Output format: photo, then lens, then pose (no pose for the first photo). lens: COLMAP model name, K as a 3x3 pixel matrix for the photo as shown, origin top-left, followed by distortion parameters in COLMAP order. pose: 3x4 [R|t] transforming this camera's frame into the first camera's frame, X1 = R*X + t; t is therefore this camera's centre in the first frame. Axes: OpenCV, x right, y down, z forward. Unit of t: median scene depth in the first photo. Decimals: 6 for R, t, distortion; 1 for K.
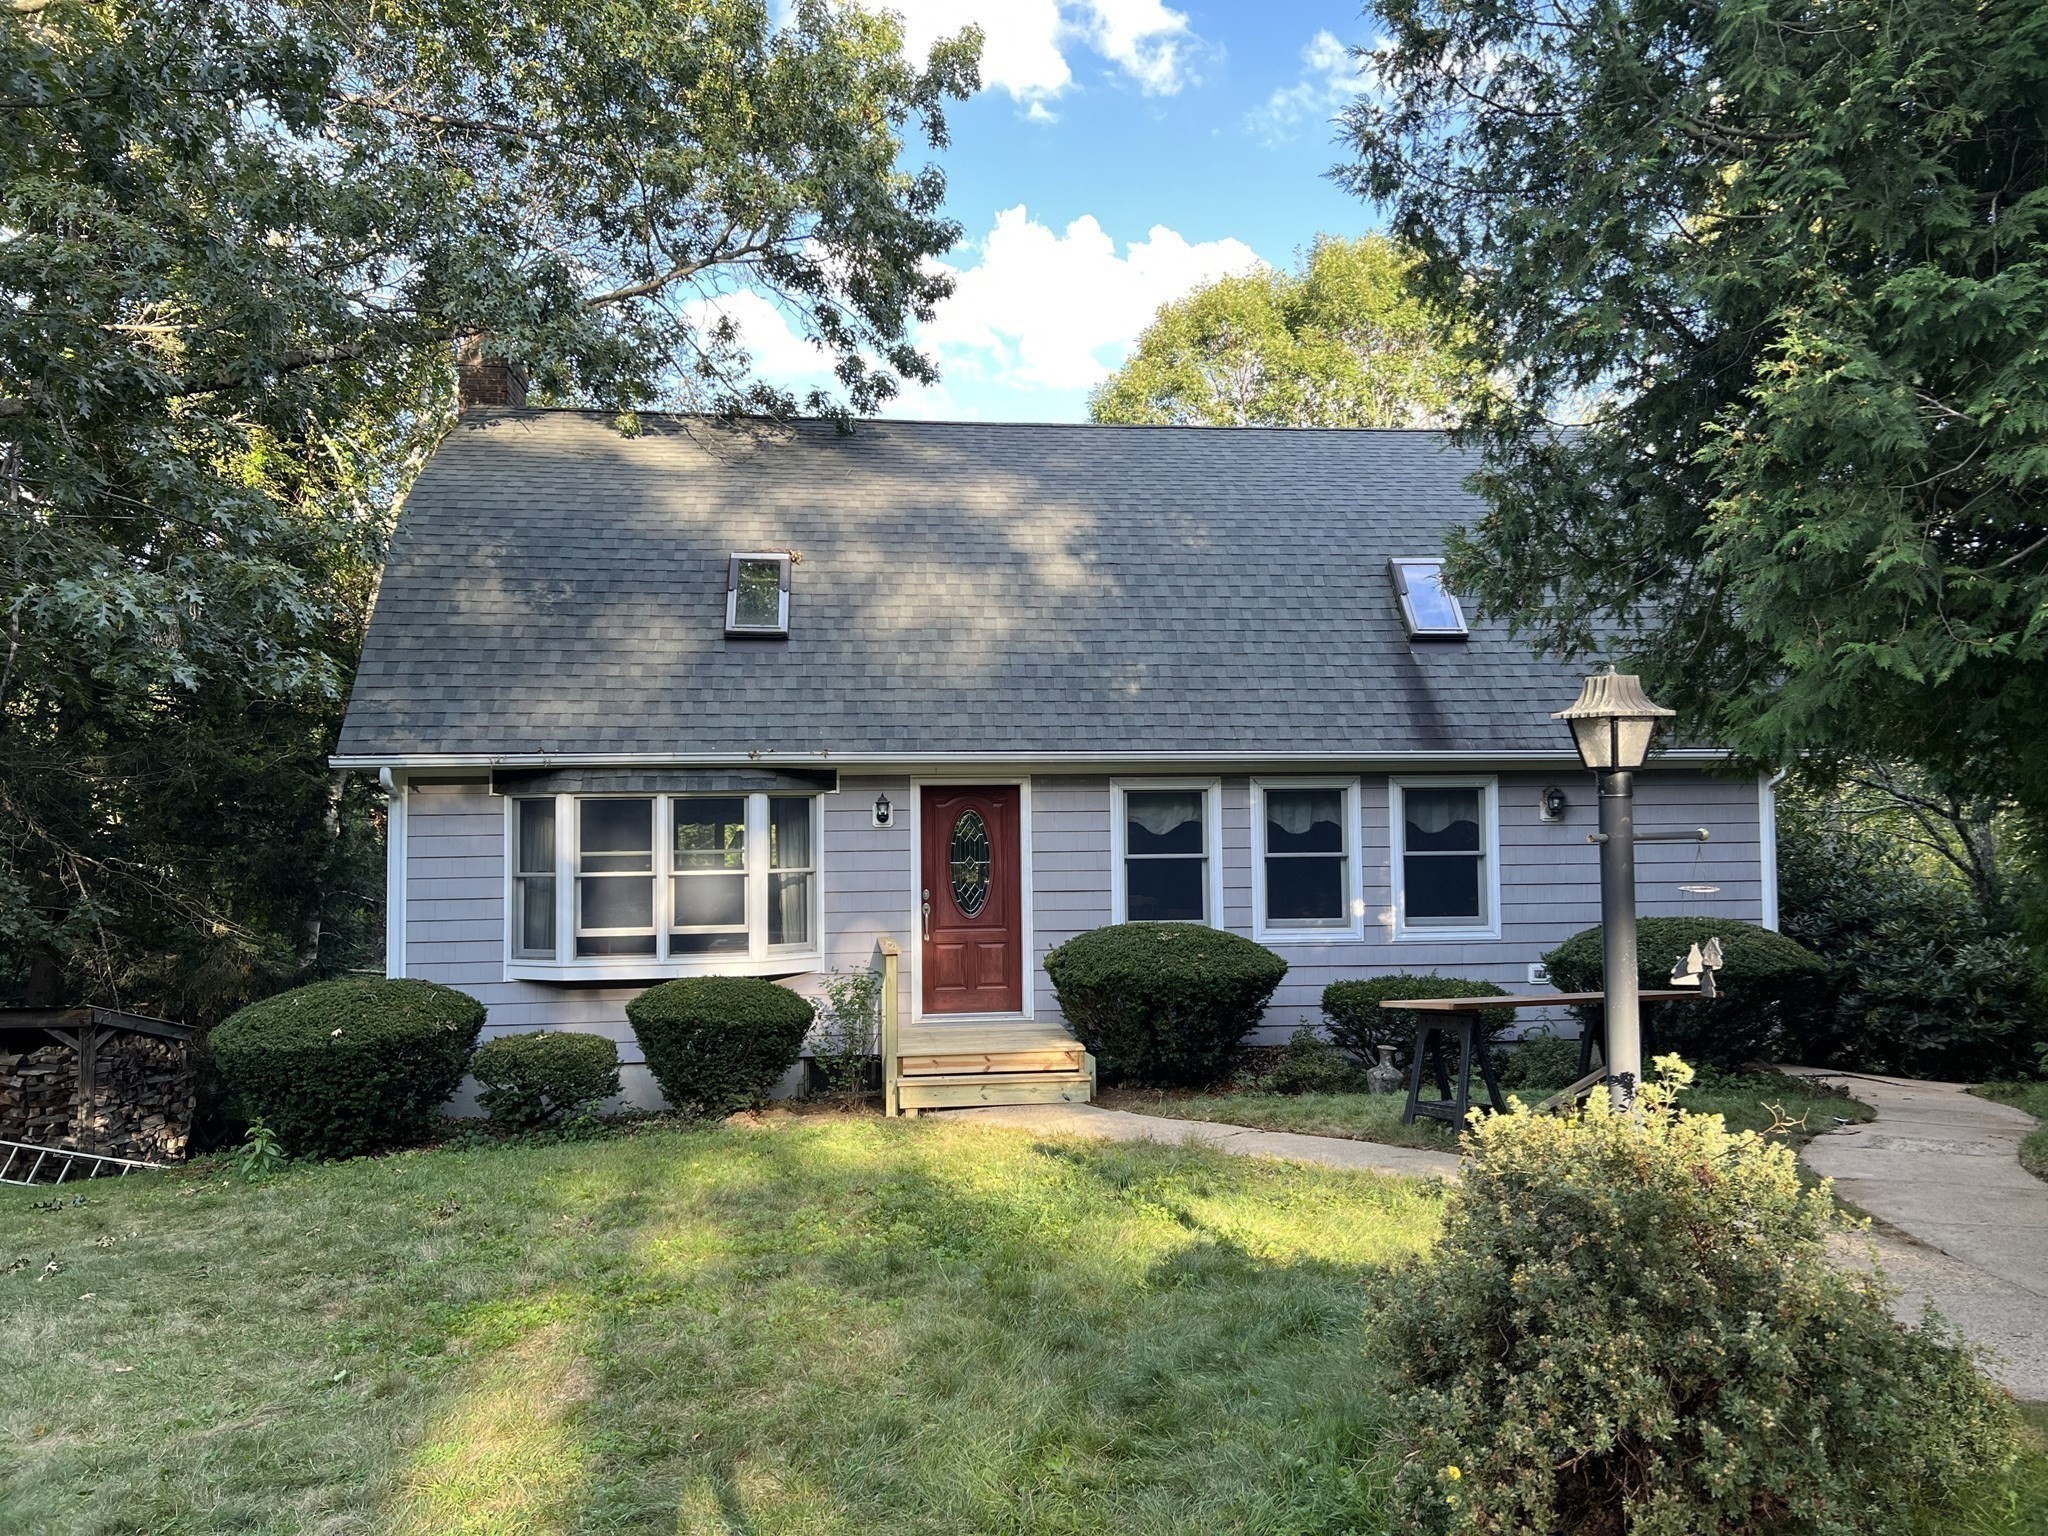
lens RADIAL K [[1544.1, 0, 1024.0], [0, 1544.1, 768.0], [0, 0, 1]] dist [0.066396, -0.082058]
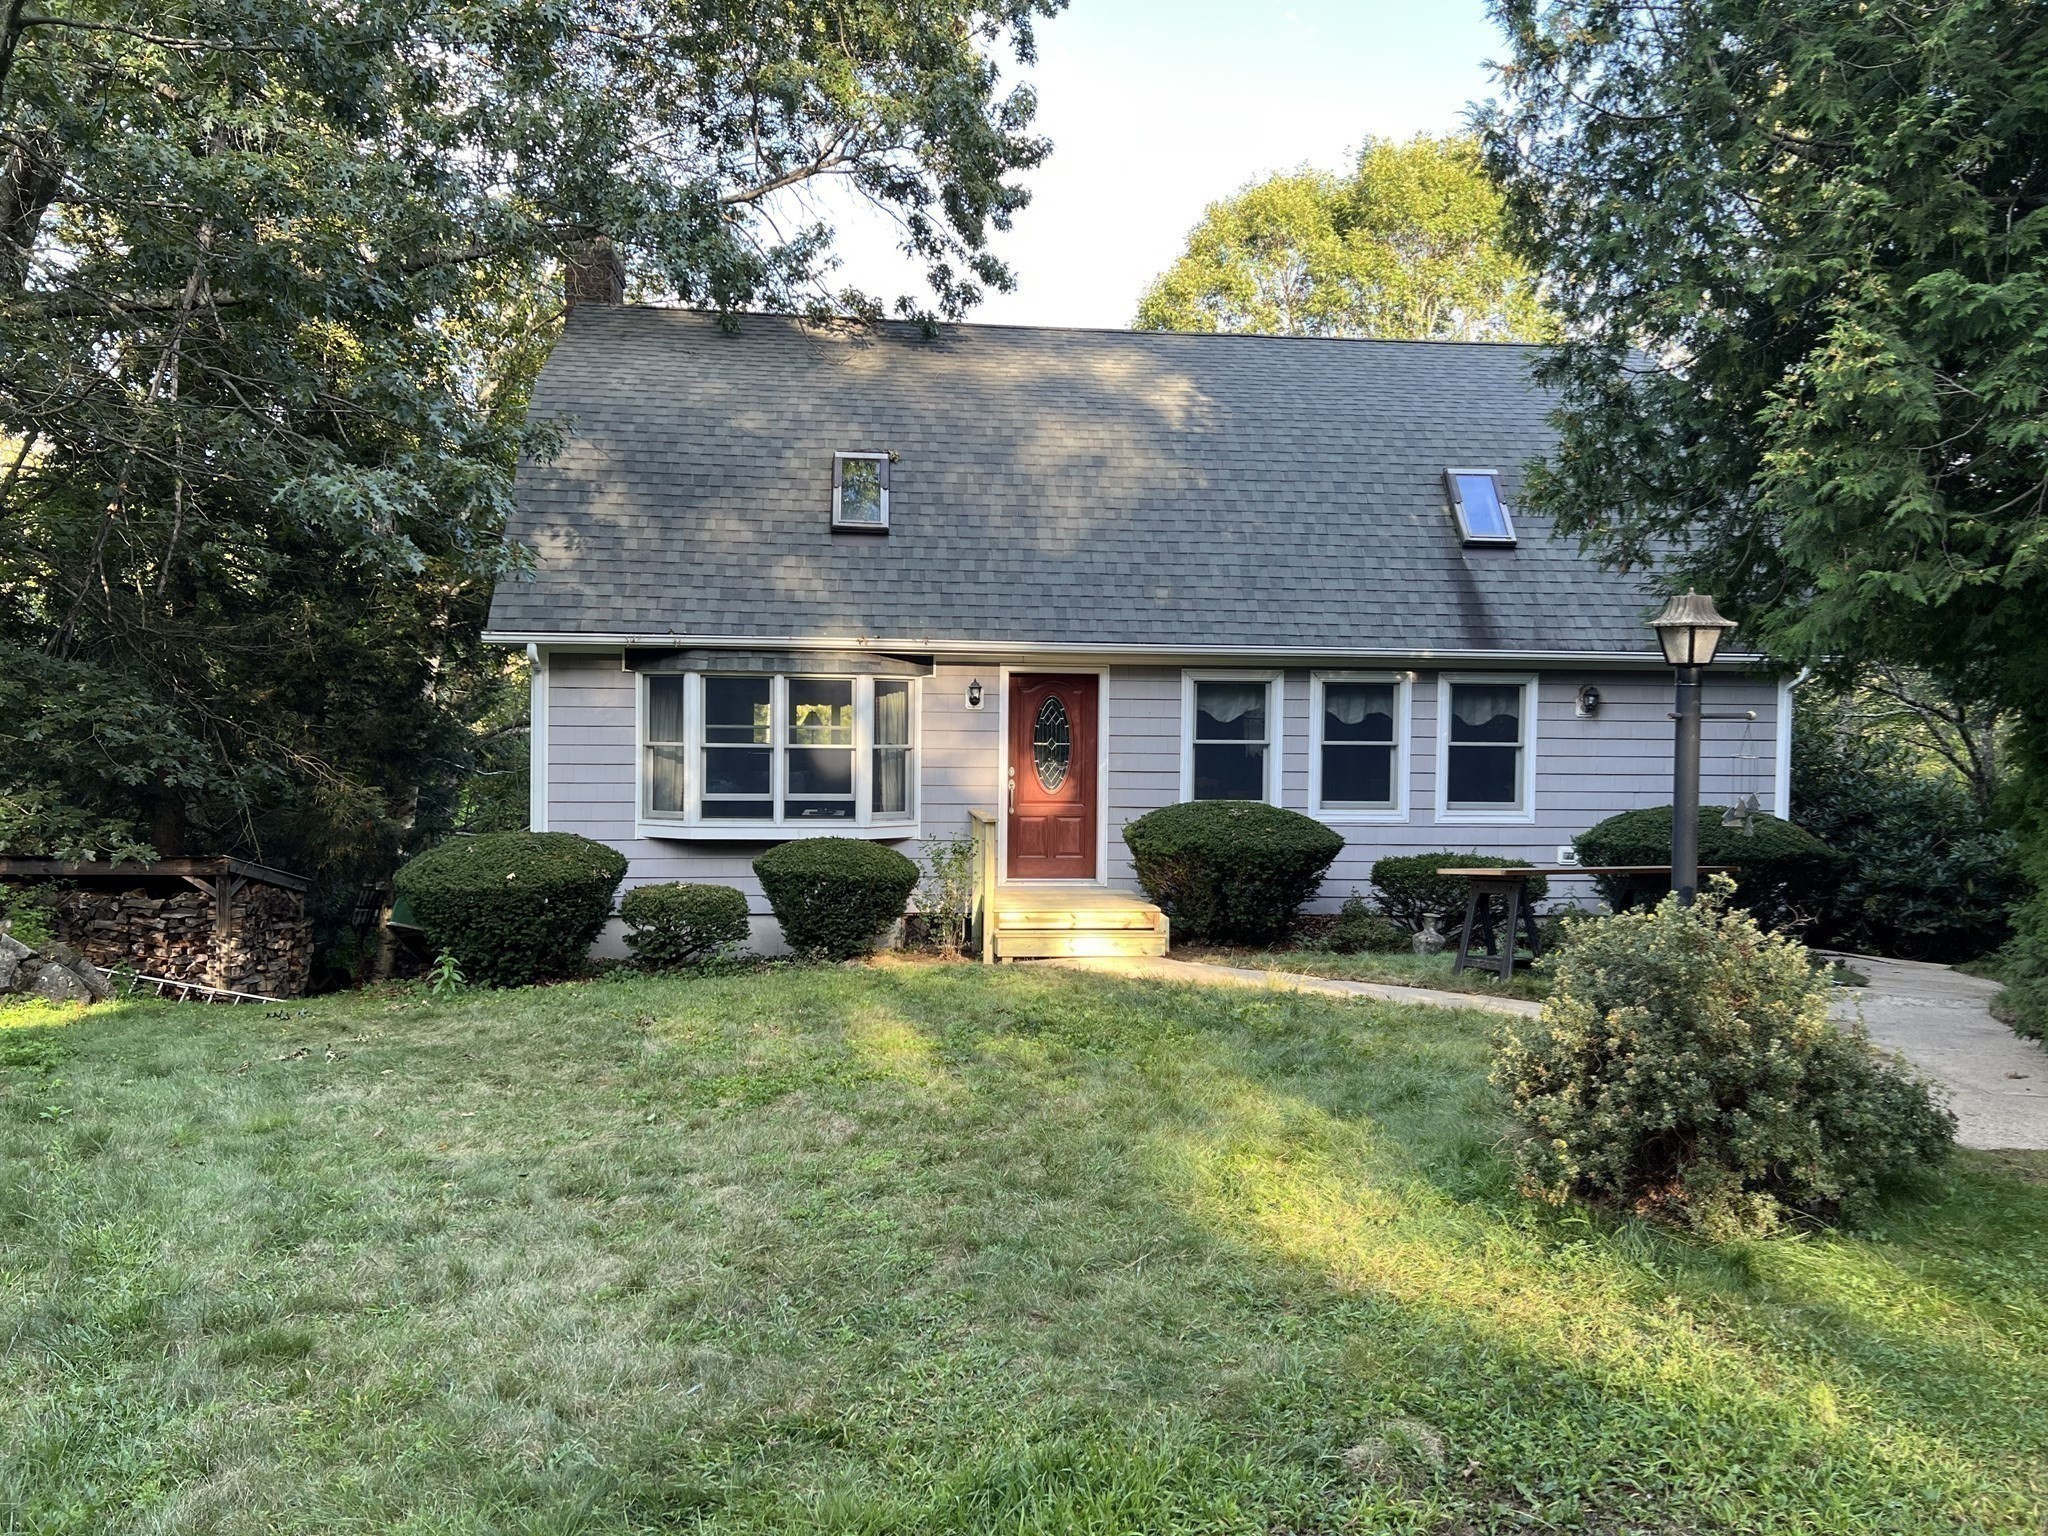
lens RADIAL K [[1527.2, 0, 1019.3], [0, 1527.2, 765.0], [0, 0, 1]] dist [0.049605, -0.062933]
pose [[0.999653, 0.023075, -0.012714, -0.047503], [-0.022134, 0.997320, 0.069737, 0.001739], [0.014290, -0.069431, 0.997484, -0.089295]]
